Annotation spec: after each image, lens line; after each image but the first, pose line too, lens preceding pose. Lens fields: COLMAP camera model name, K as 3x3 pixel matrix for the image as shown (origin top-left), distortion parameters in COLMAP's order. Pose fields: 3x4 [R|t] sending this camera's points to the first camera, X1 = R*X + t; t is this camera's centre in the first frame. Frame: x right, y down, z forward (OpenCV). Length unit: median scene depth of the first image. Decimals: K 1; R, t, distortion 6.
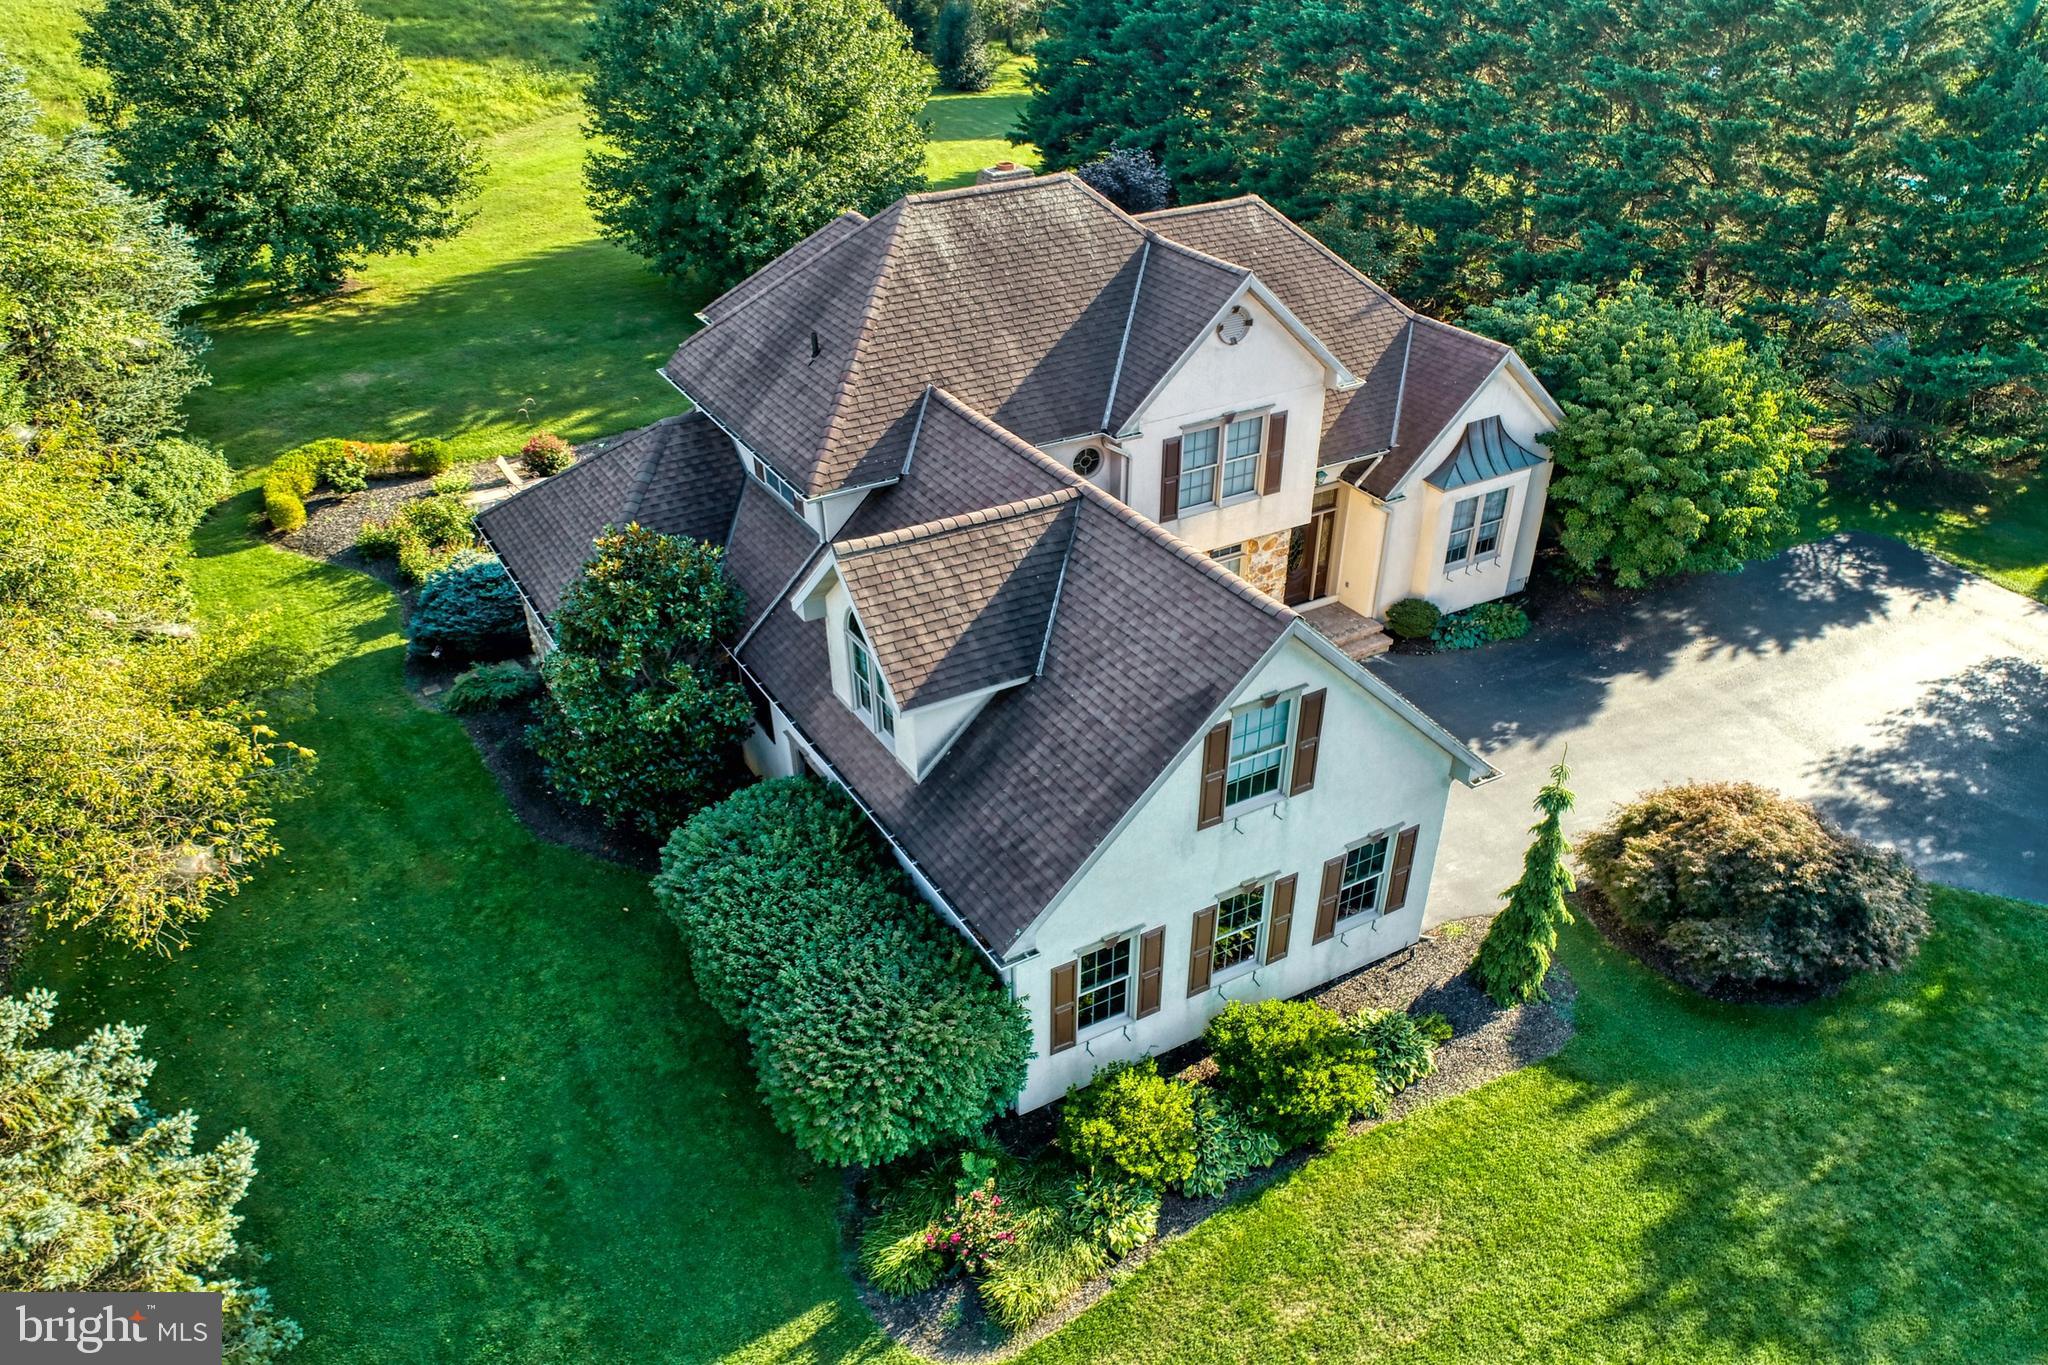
lens RADIAL K [[1375.7, 0, 1024.0], [0, 1375.7, 682.5], [0, 0, 1]] dist [-0.002363, -0.000550]
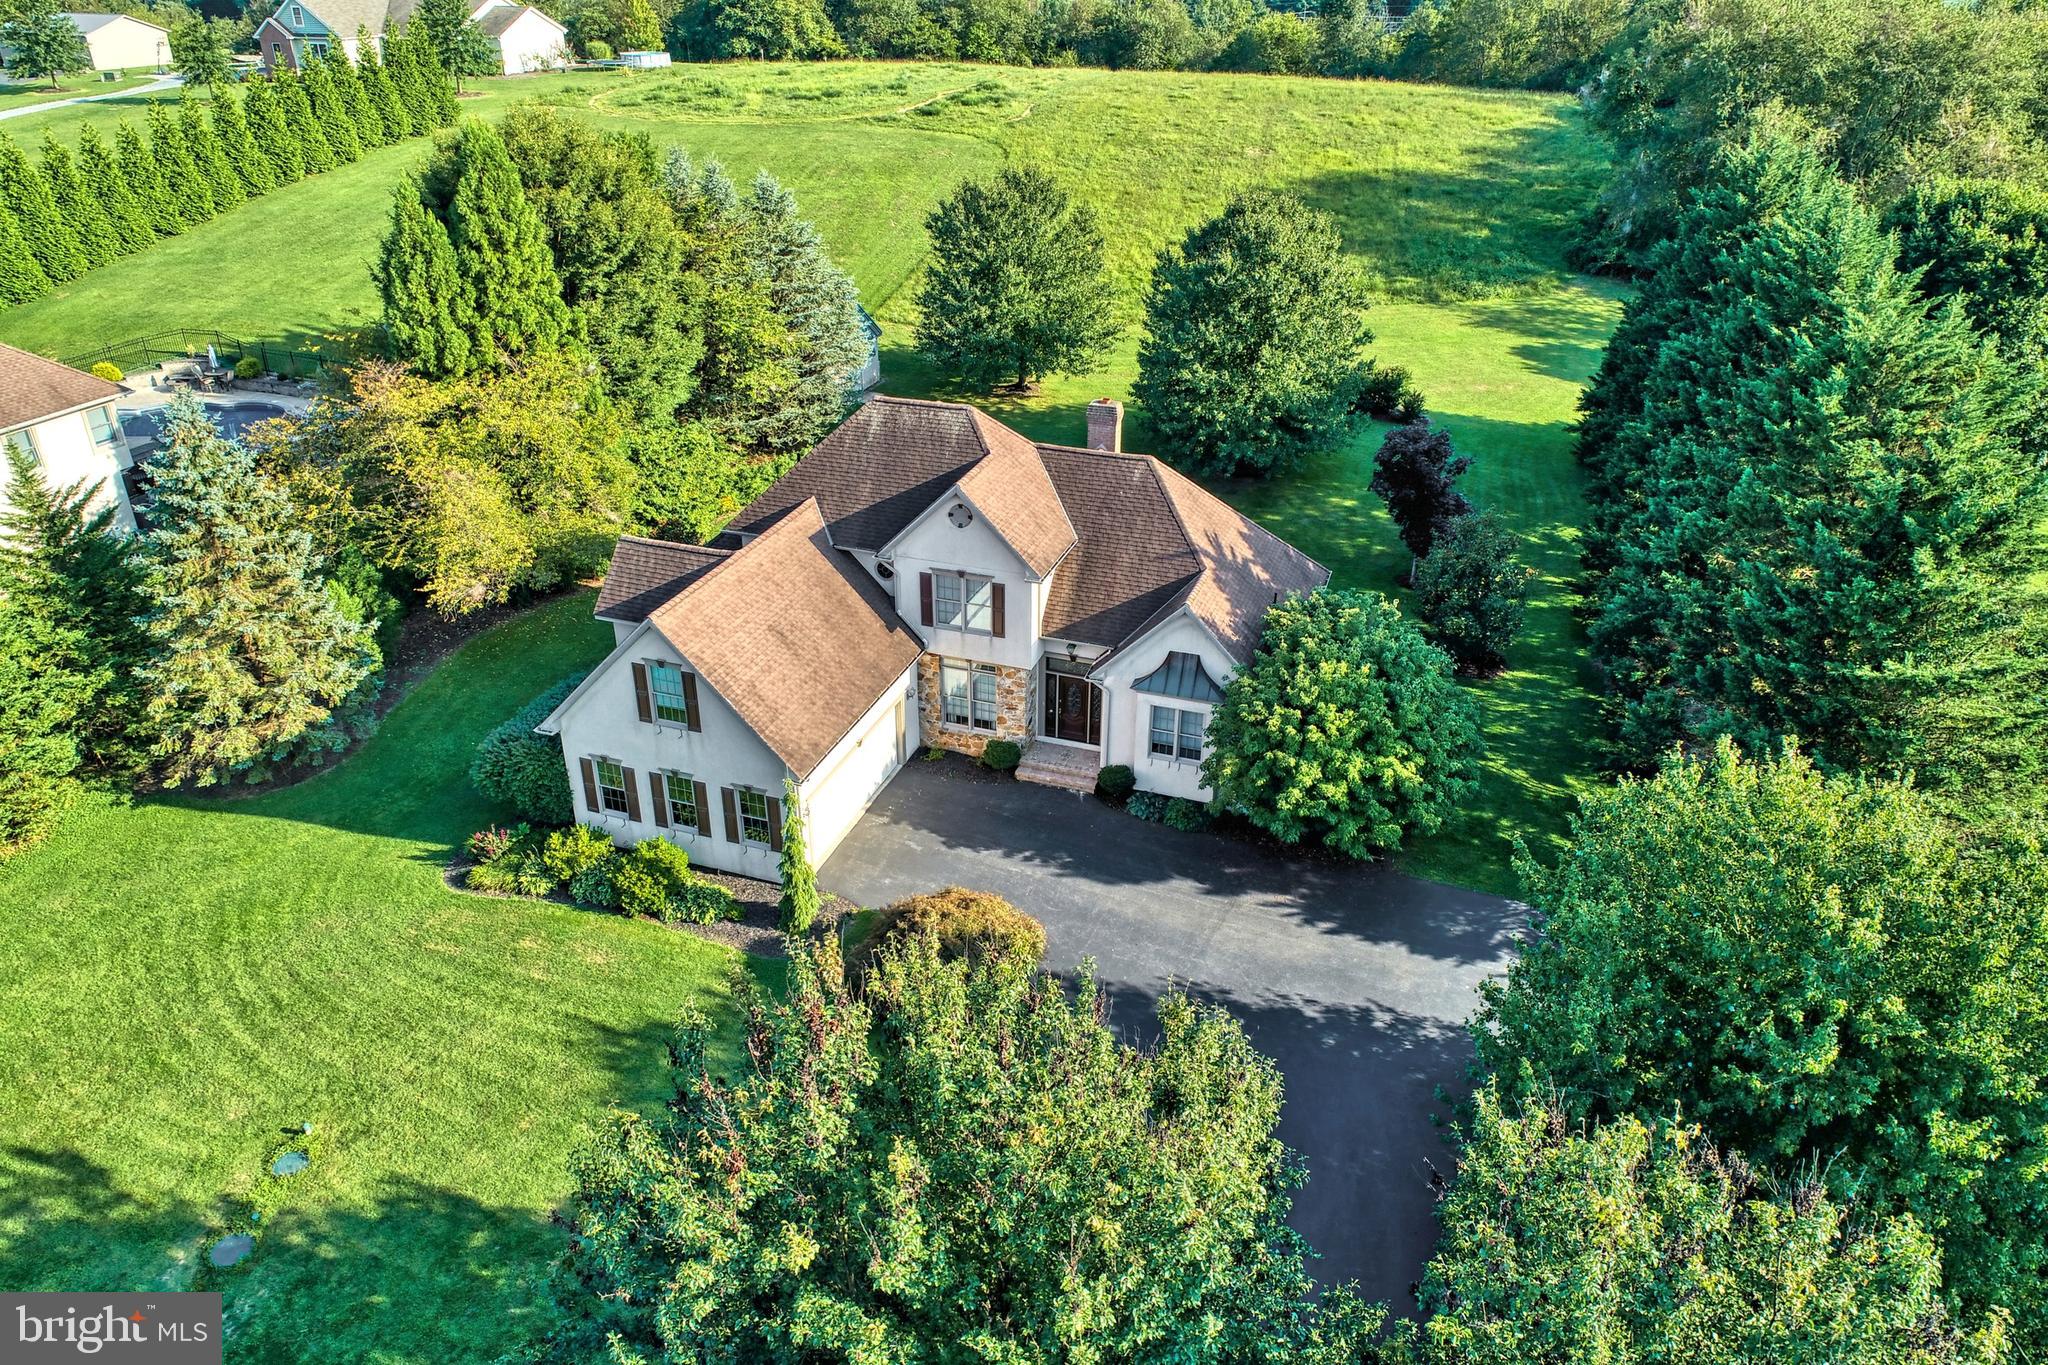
lens RADIAL K [[1434.0, 0, 1024.0], [0, 1434.0, 682.5], [0, 0, 1]] dist [-0.005129, -0.001958]
pose [[0.656471, 0.366161, -0.659524, 1.290204], [-0.427786, 0.900820, 0.074320, -0.230309], [0.621325, 0.233346, 0.748000, -0.124774]]
